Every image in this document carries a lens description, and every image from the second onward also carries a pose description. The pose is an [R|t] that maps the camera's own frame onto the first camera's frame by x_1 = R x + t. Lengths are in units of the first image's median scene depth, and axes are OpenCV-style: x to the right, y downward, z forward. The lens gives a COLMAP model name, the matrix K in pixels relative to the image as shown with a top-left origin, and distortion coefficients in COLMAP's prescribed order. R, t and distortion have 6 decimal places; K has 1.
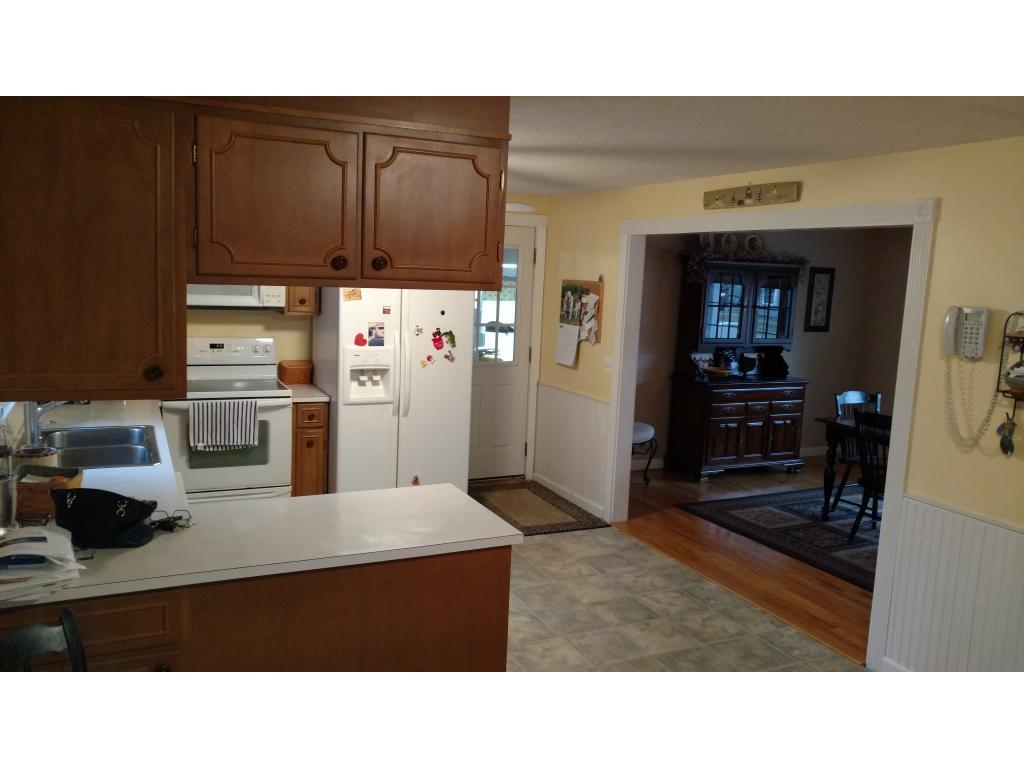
lens RADIAL K [[802.5, 0, 518.0], [0, 802.5, 379.8], [0, 0, 1]] dist [0.010051, -0.020258]
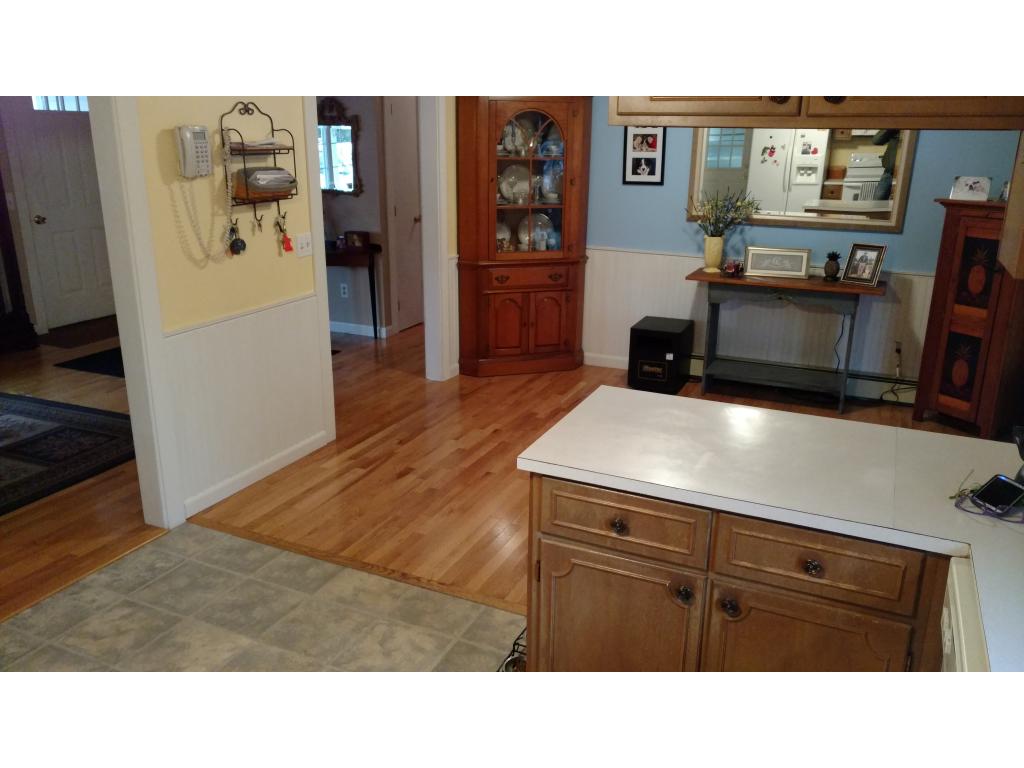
lens RADIAL K [[802.5, 0, 510.5], [0, 802.5, 381.1], [0, 0, 1]] dist [0.010051, -0.020258]
pose [[-0.630907, -0.274746, 0.725583, -0.310821], [0.073122, 0.909982, 0.408150, -0.106899], [-0.772405, 0.310561, -0.554024, 0.796401]]
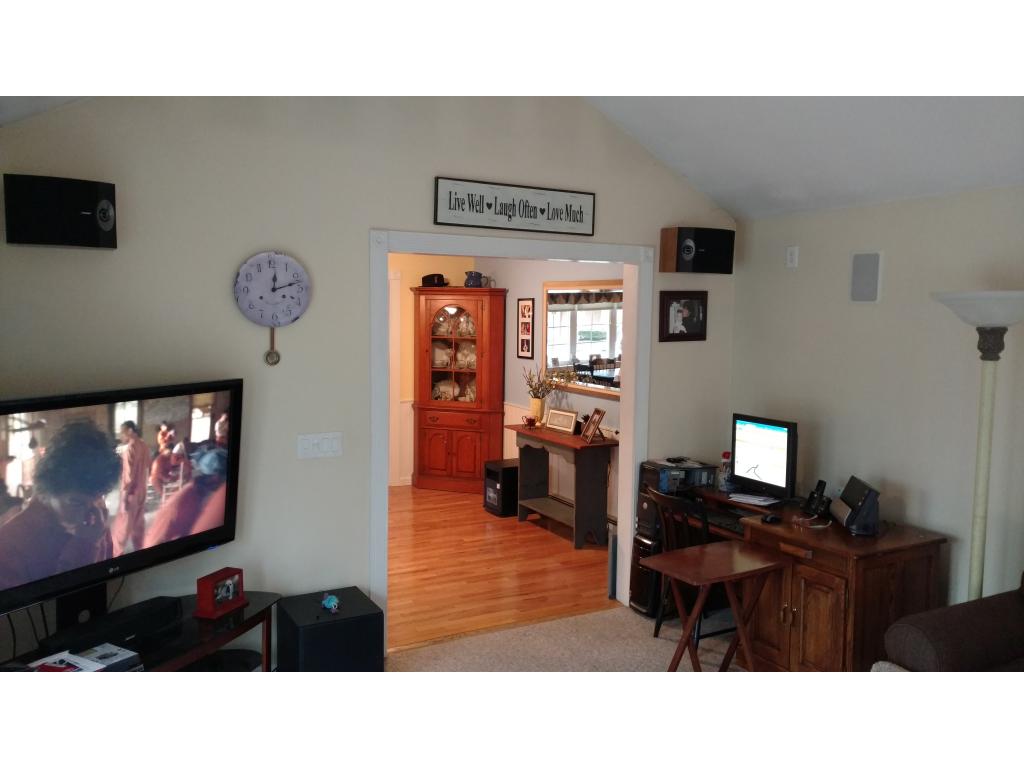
lens RADIAL K [[802.5, 0, 519.0], [0, 802.5, 384.8], [0, 0, 1]] dist [0.010051, -0.020258]
pose [[-0.052152, -0.138770, 0.988951, -0.969702], [0.123129, 0.981849, 0.144266, -0.057801], [-0.991019, 0.129292, -0.034119, 0.070556]]
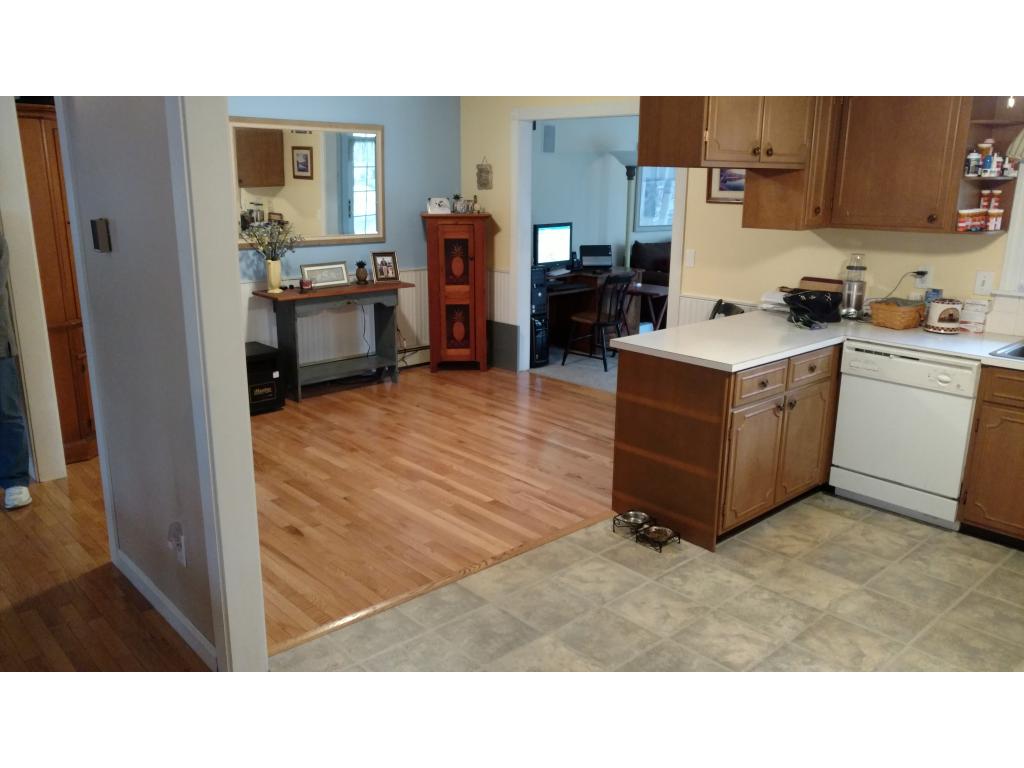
lens RADIAL K [[802.5, 0, 512.1], [0, 802.5, 387.4], [0, 0, 1]] dist [0.010051, -0.020258]
pose [[-0.954485, 0.022986, -0.297371, 0.315409], [-0.093173, 0.924149, 0.370496, -0.120749], [0.283331, 0.381340, -0.879945, 1.112971]]
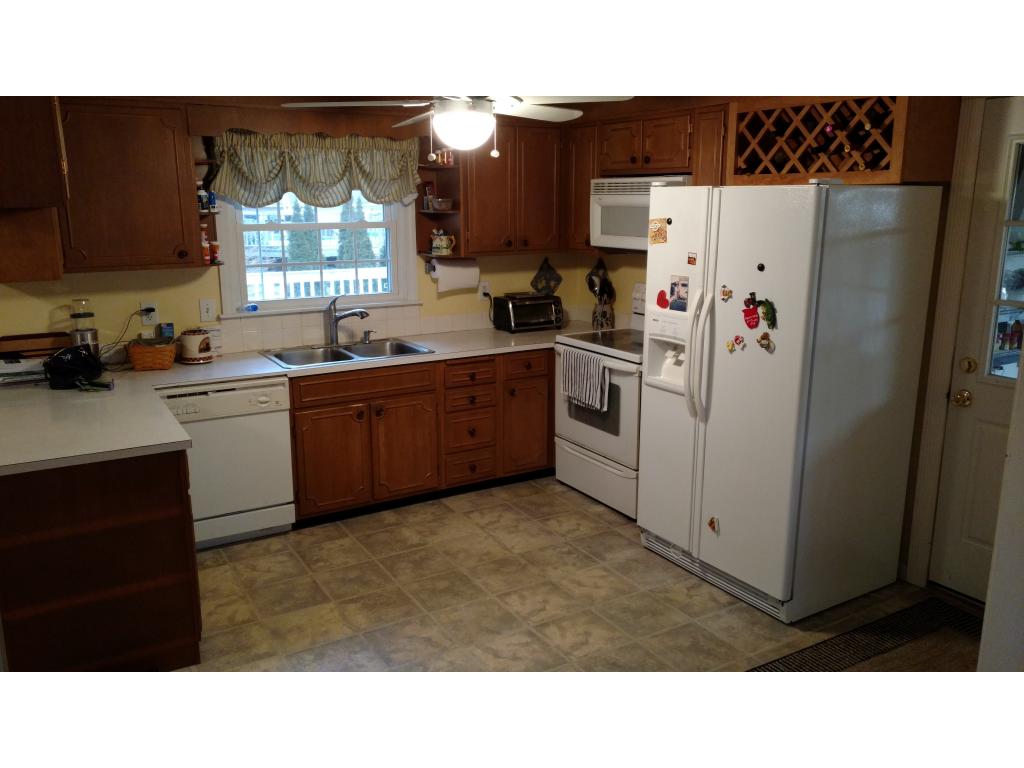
lens RADIAL K [[802.5, 0, 509.0], [0, 802.5, 385.9], [0, 0, 1]] dist [0.010051, -0.020258]
pose [[0.089468, 0.177824, -0.979987, 0.490758], [-0.130523, 0.977541, 0.165464, -0.071757], [0.987400, 0.113107, 0.110669, 0.757952]]
